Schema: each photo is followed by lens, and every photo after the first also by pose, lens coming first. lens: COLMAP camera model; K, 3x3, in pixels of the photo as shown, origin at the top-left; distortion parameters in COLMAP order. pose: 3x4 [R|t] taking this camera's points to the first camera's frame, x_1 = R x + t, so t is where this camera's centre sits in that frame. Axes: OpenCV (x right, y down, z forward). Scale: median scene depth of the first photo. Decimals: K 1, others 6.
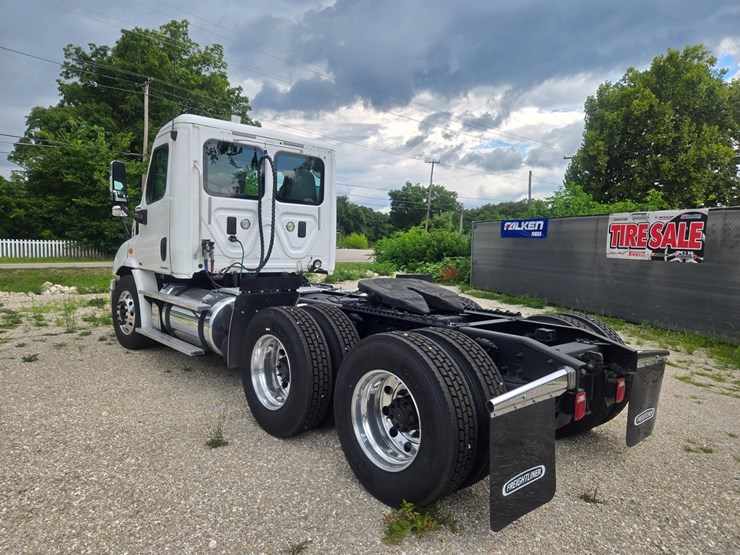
lens RADIAL K [[495.3, 0, 369.4], [0, 495.3, 277.0], [0, 0, 1]] dist [0.074341, -0.056445]
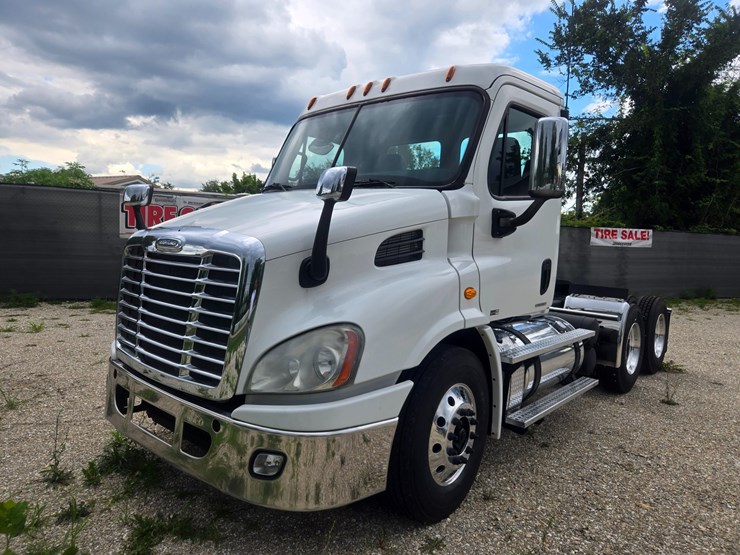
lens RADIAL K [[488.2, 0, 369.8], [0, 488.2, 273.3], [0, 0, 1]] dist [0.063120, -0.051156]
pose [[-0.104777, -0.110556, 0.988331, -0.562057], [0.021291, 0.993324, 0.113372, -0.075857], [-0.994268, 0.032922, -0.101724, 0.703949]]
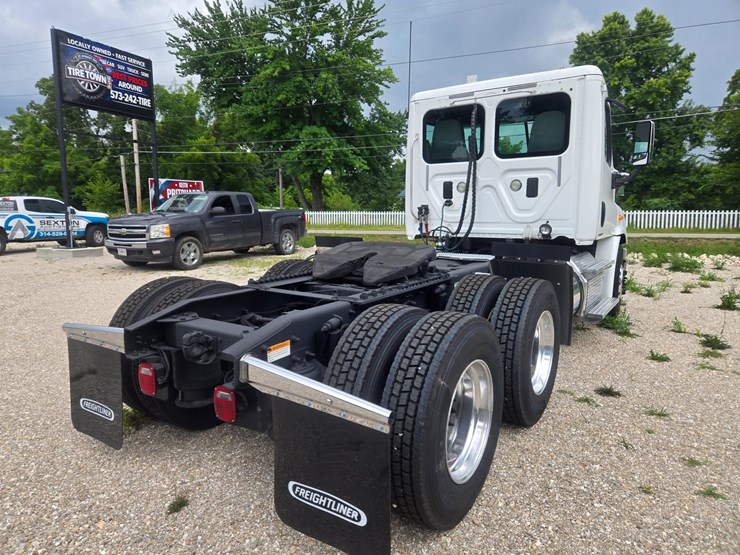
lens RADIAL K [[497.2, 0, 367.5], [0, 497.2, 276.5], [0, 0, 1]] dist [0.080640, -0.063924]
pose [[0.243834, 0.101027, -0.964541, 0.385303], [-0.051665, 0.994500, 0.091104, -0.006249], [0.968440, 0.027618, 0.247713, 0.327338]]
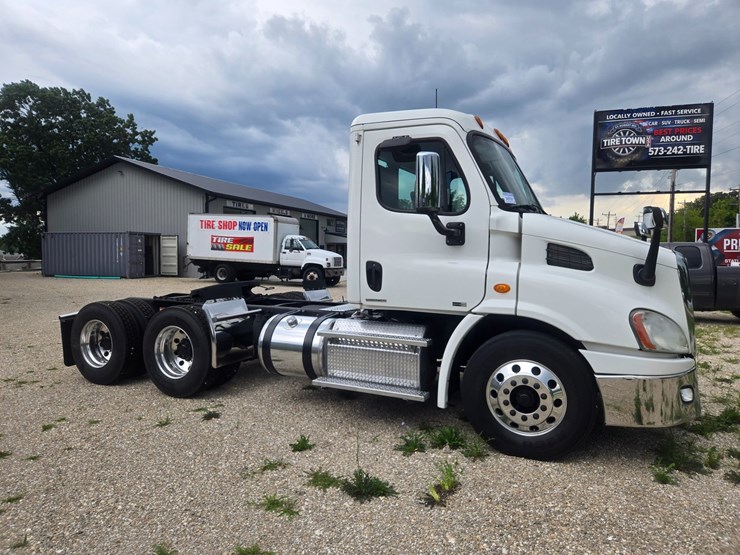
lens RADIAL K [[498.7, 0, 357.3], [0, 498.7, 271.7], [0, 0, 1]] dist [0.075927, -0.059837]
pose [[-0.937437, -0.027065, -0.347102, 0.101730], [-0.061244, 0.994247, 0.087880, -0.075370], [0.342726, 0.103639, -0.933701, 1.080841]]
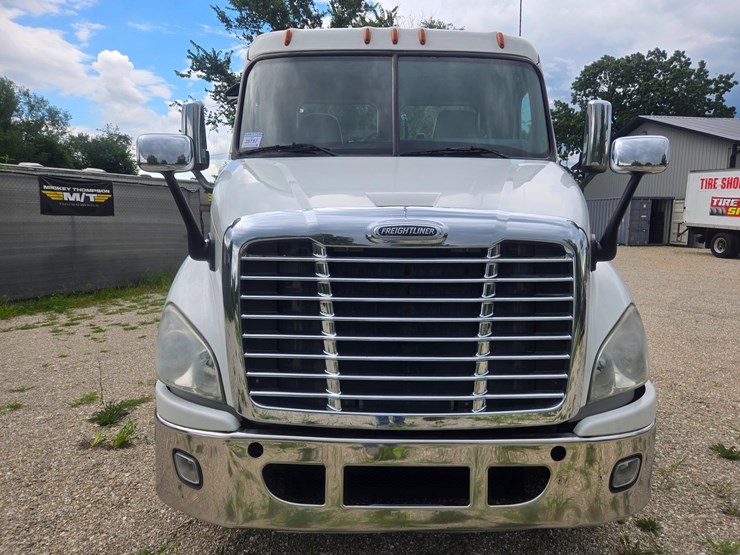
lens RADIAL K [[491.6, 0, 375.2], [0, 491.6, 280.7], [0, 0, 1]] dist [0.076335, -0.053796]
pose [[-0.743404, -0.126010, 0.656866, -0.405008], [0.011459, 0.979549, 0.200880, -0.082898], [-0.668745, 0.156862, -0.726756, 0.919640]]
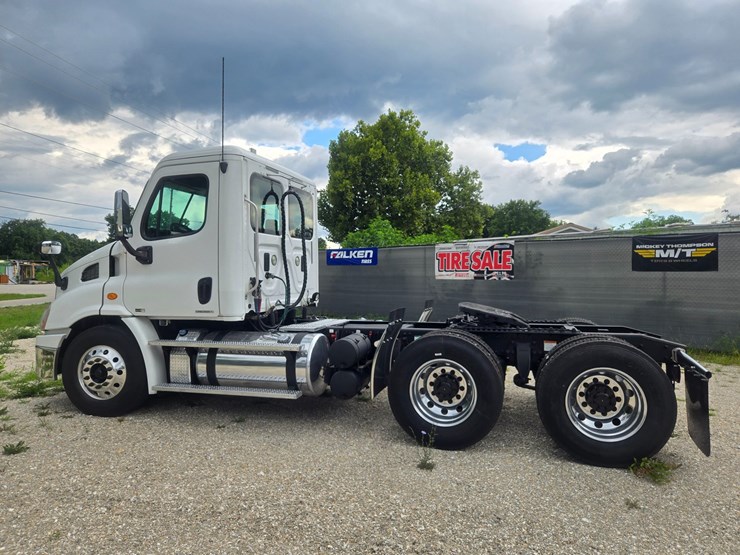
lens RADIAL K [[491.6, 0, 375.2], [0, 491.6, 280.7], [0, 0, 1]] dist [0.076335, -0.053796]
pose [[0.848411, -0.047055, 0.527242, -0.334633], [0.071233, 0.997130, -0.025634, -0.015514], [-0.524523, 0.059305, 0.849328, 0.046022]]
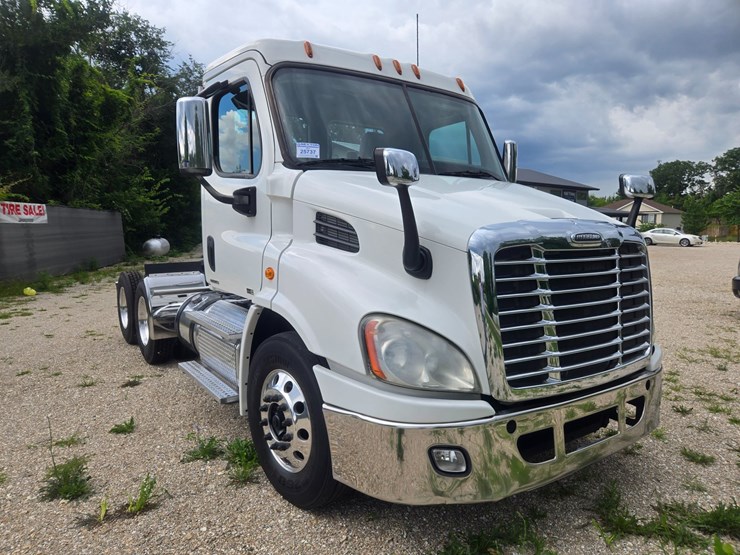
lens RADIAL K [[494.8, 0, 356.2], [0, 494.8, 287.2], [0, 0, 1]] dist [0.071510, -0.051701]
pose [[-0.988734, -0.055004, 0.139207, -0.218846], [-0.028121, 0.981734, 0.188170, -0.083175], [-0.147015, 0.182136, -0.972221, 1.034801]]
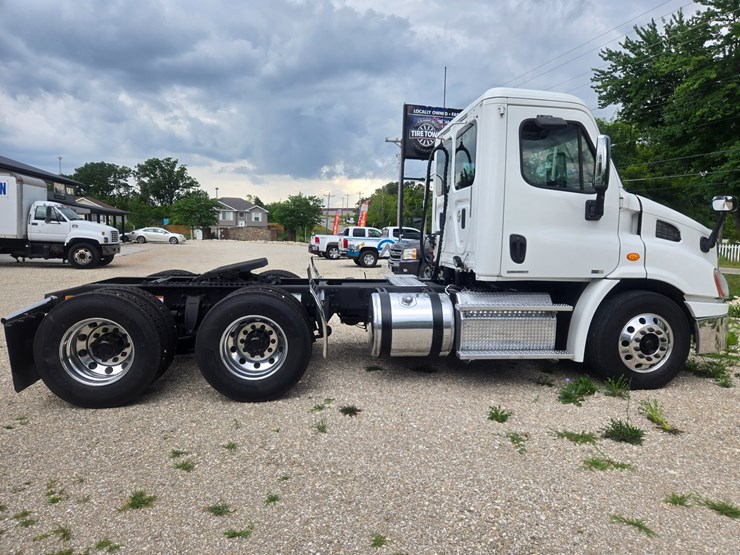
lens RADIAL K [[502.7, 0, 377.5], [0, 502.7, 280.6], [0, 0, 1]] dist [0.065098, -0.044595]
pose [[-0.581172, 0.033061, -0.813109, 0.382733], [-0.090625, 0.990330, 0.105041, -0.042782], [0.808719, 0.134735, -0.572556, 0.848315]]
